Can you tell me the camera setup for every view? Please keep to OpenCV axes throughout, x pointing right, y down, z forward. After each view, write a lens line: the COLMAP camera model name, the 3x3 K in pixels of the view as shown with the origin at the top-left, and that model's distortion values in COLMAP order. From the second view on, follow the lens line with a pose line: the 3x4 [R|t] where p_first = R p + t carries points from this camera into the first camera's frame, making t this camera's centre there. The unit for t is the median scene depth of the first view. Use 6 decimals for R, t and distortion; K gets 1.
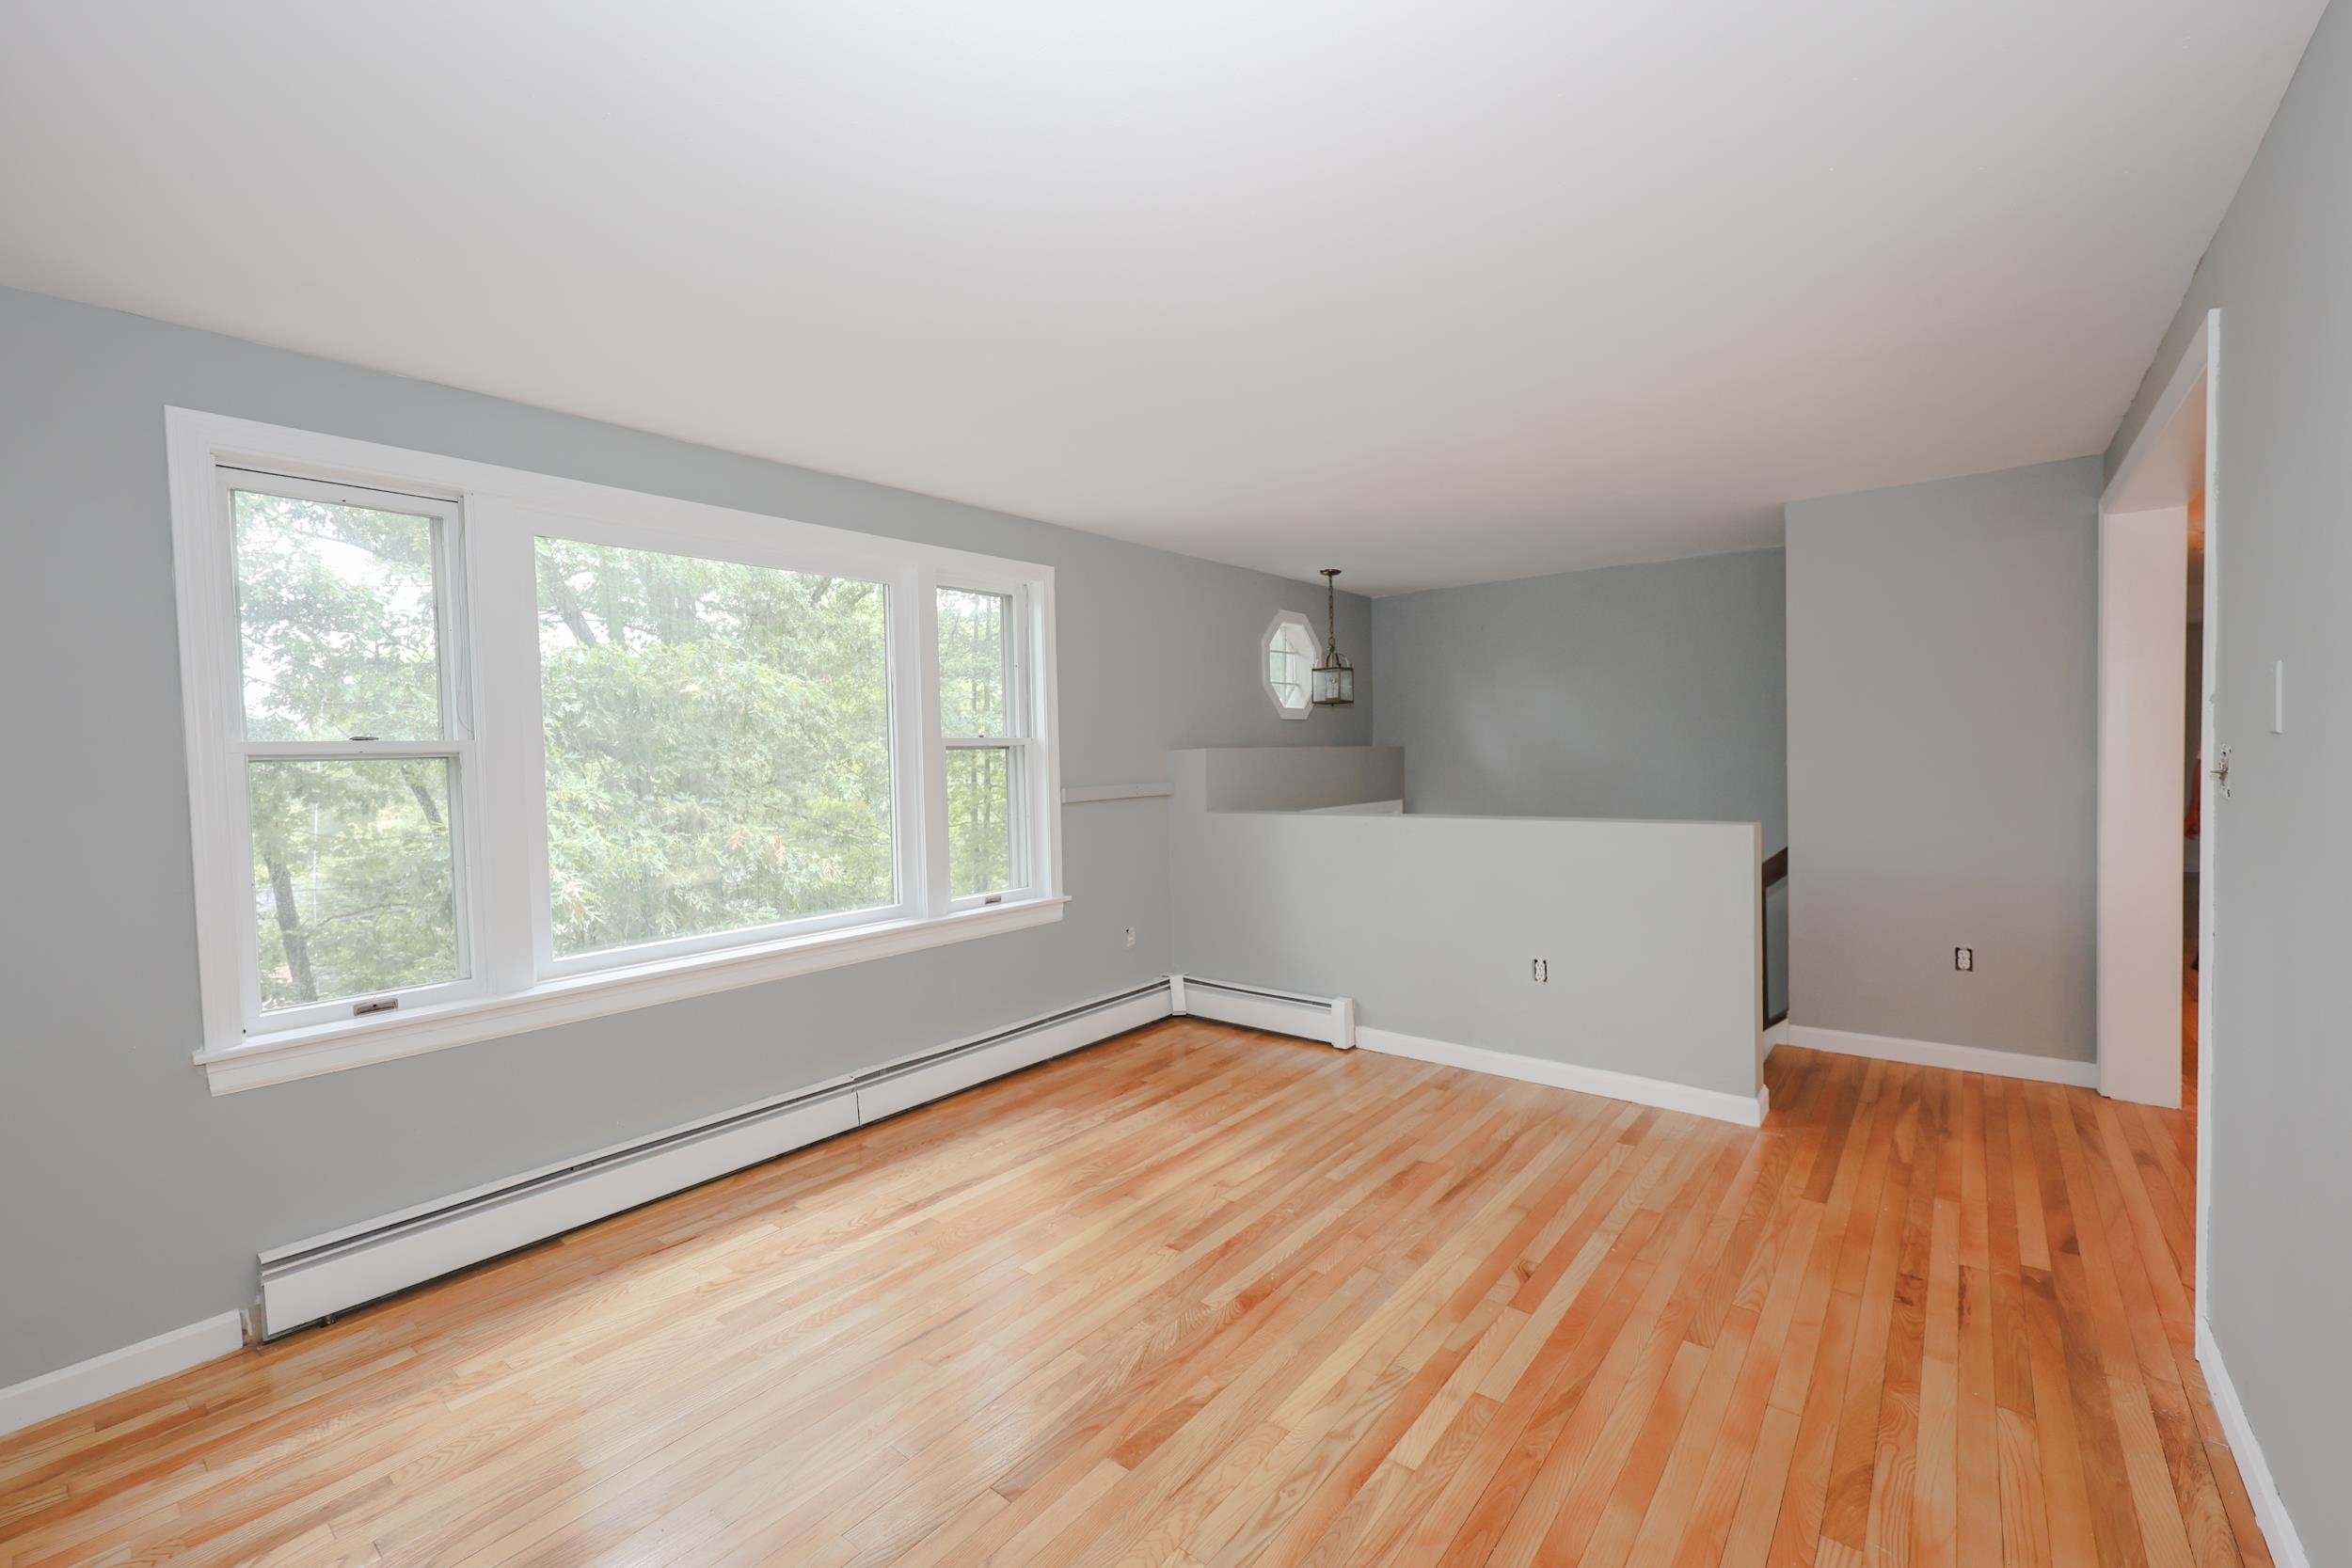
lens RADIAL K [[979.2, 0, 1162.4], [0, 979.2, 785.4], [0, 0, 1]] dist [0.002209, 0.000189]
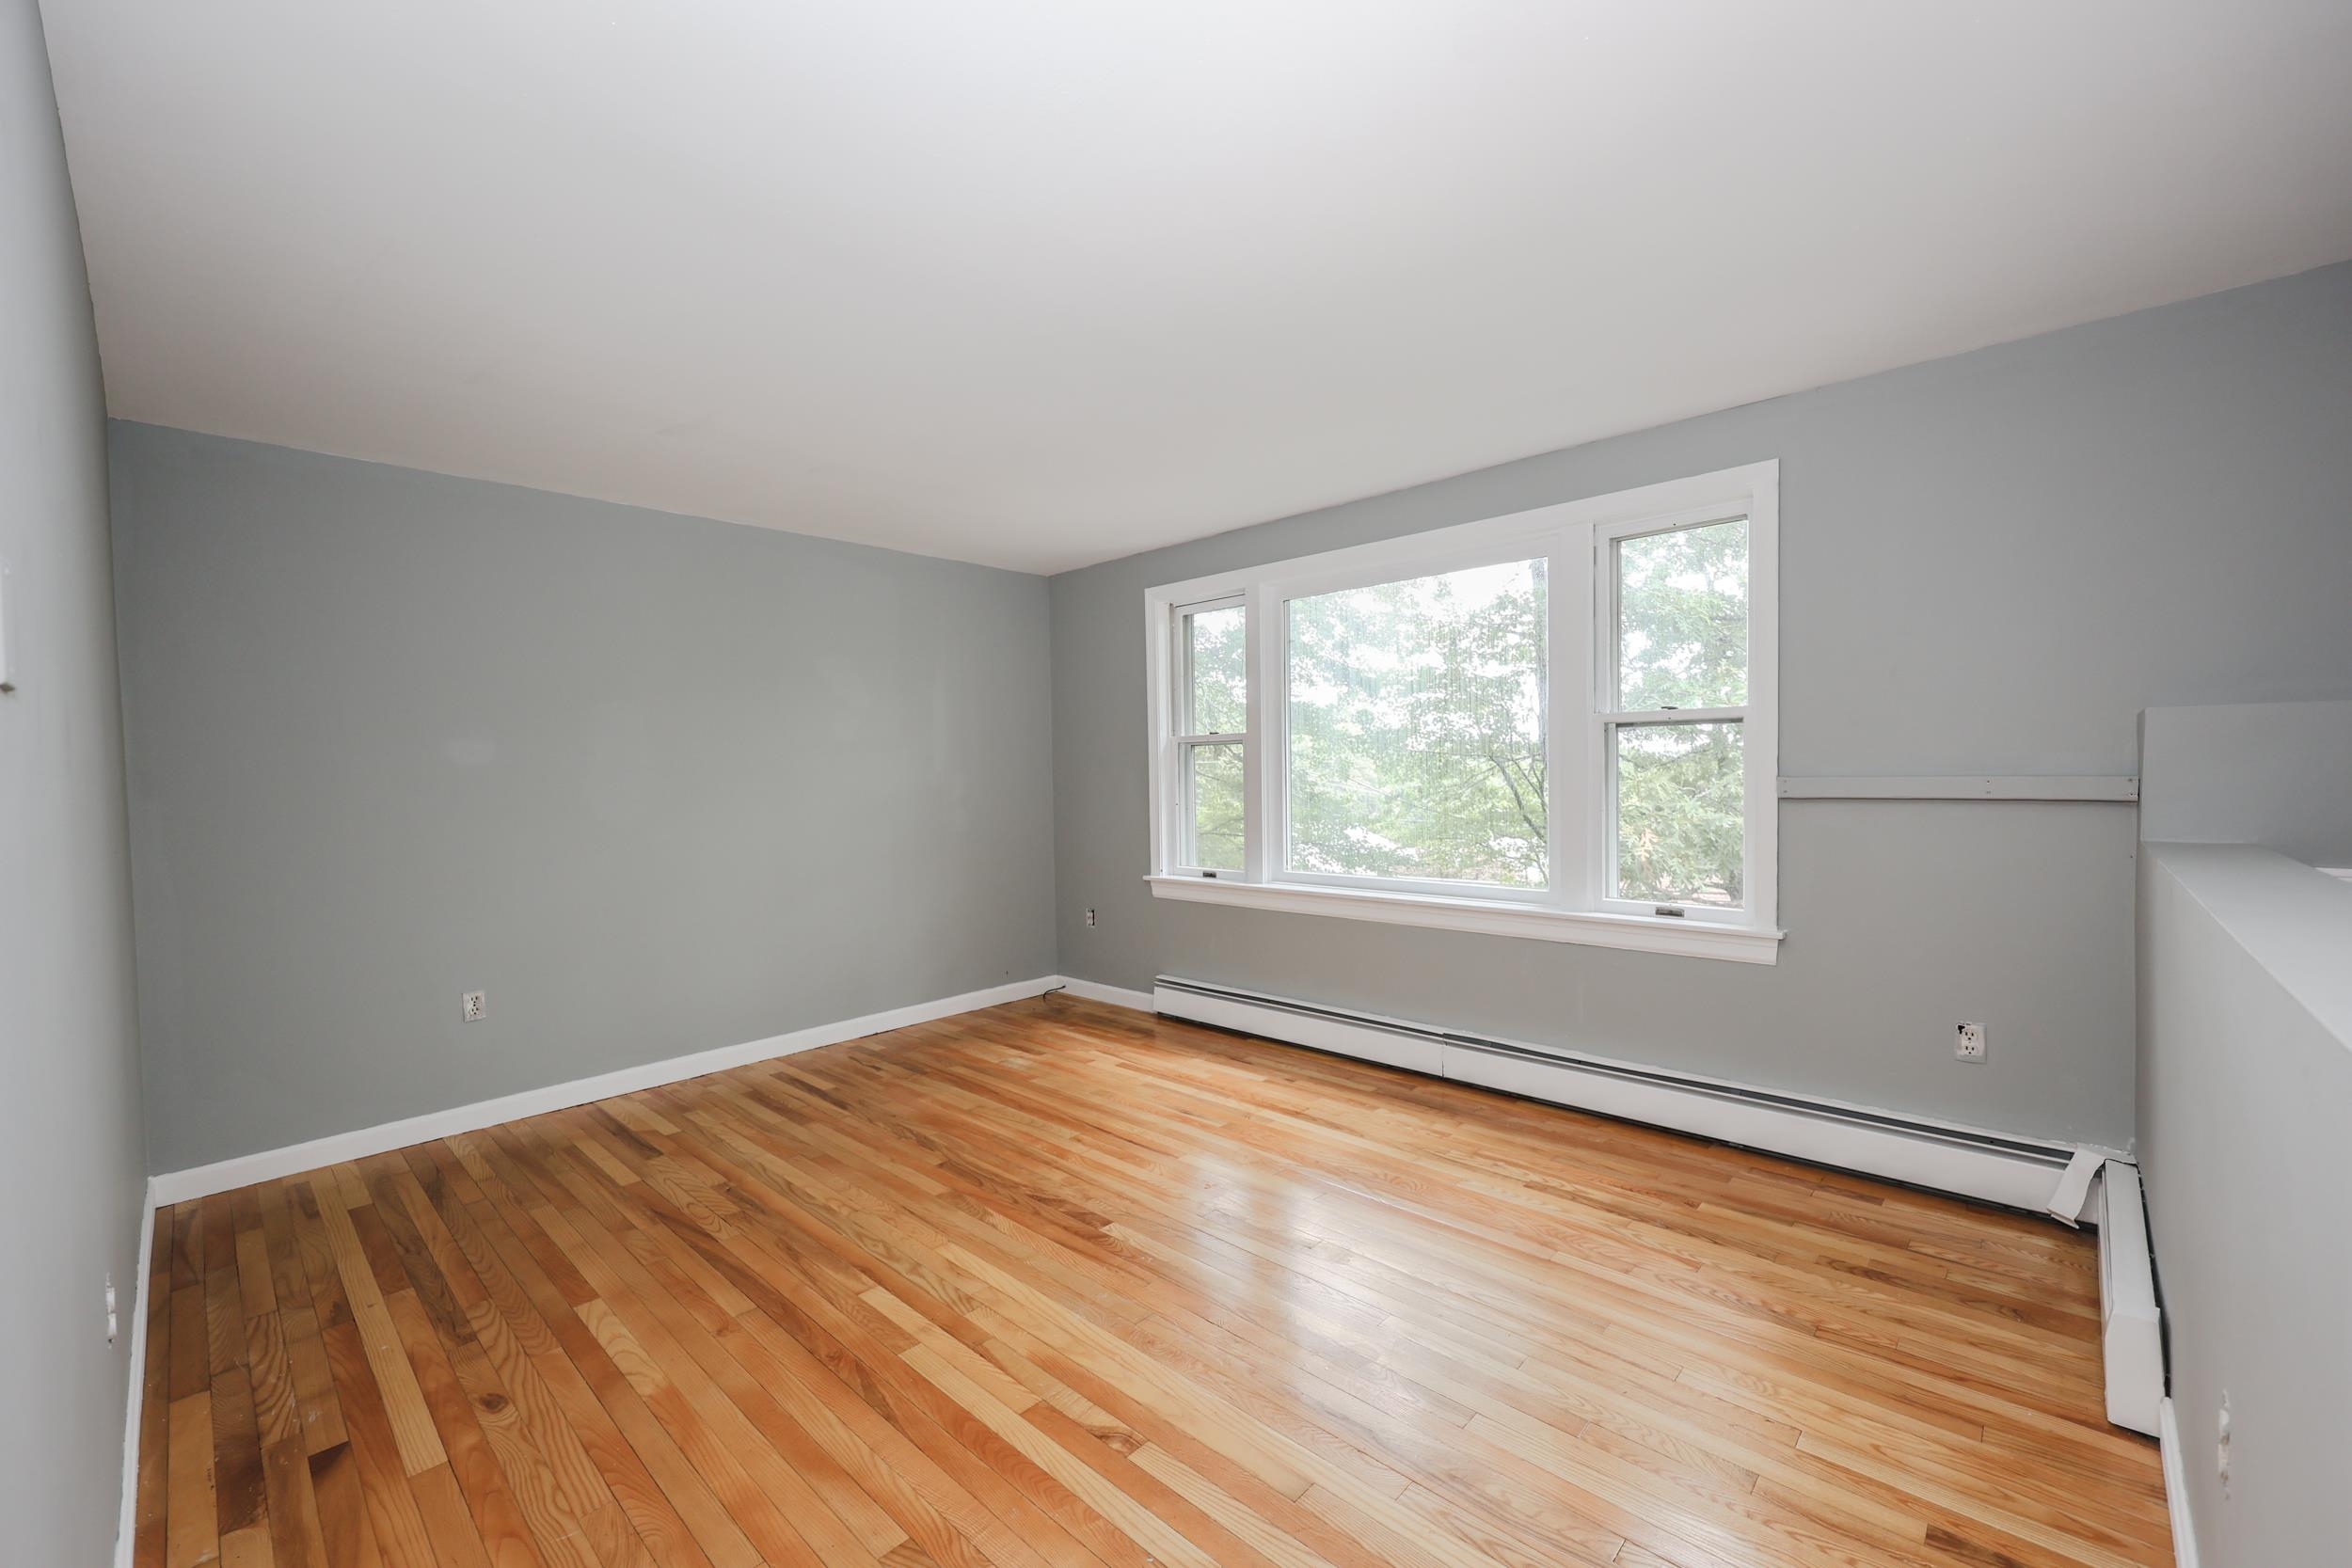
lens RADIAL K [[934.8, 0, 1164.4], [0, 934.8, 787.1], [0, 0, 1]] dist [0.001962, 0.000130]
pose [[-0.070336, 0.042159, -0.996632, 0.951598], [-0.013966, 0.998967, 0.043243, -0.019069], [0.997426, 0.016961, -0.069675, 0.983444]]
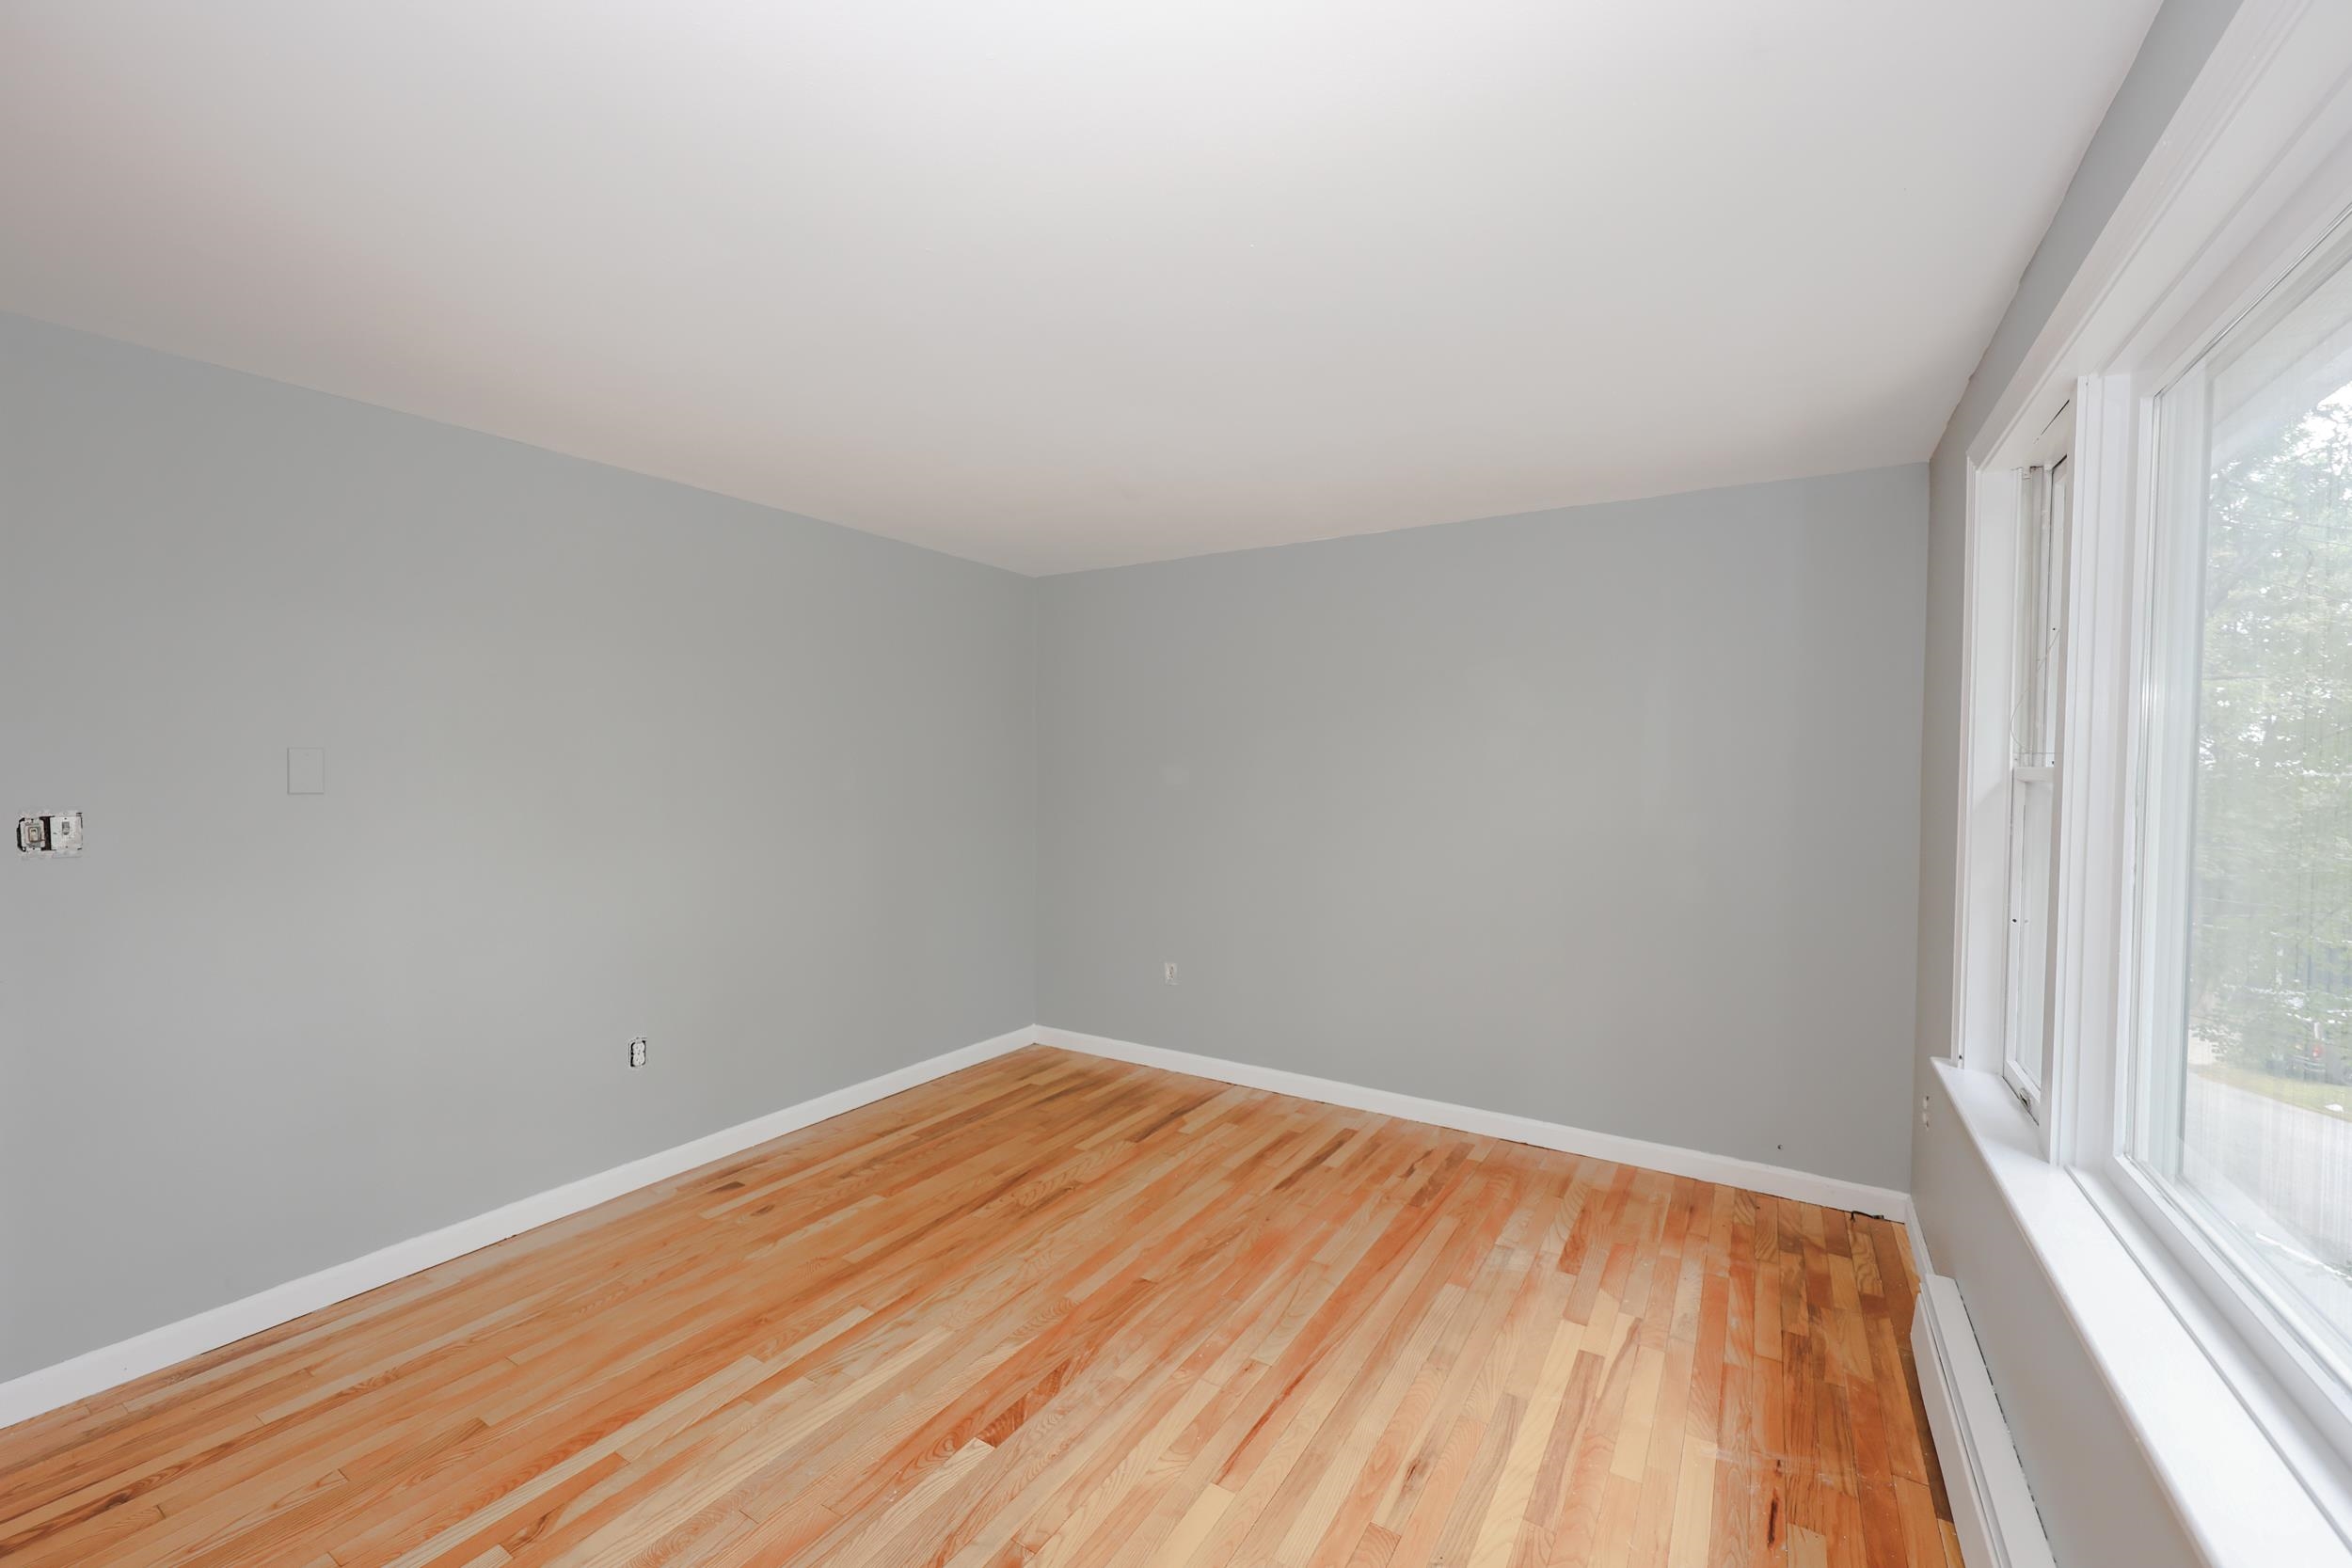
lens RADIAL K [[962.6, 0, 1177.0], [0, 962.6, 791.5], [0, 0, 1]] dist [0.001880, 0.000030]
pose [[-0.991574, 0.025353, -0.127035, -0.024665], [0.016417, 0.997348, 0.070902, -0.087203], [0.128496, 0.068219, -0.989361, 1.585192]]
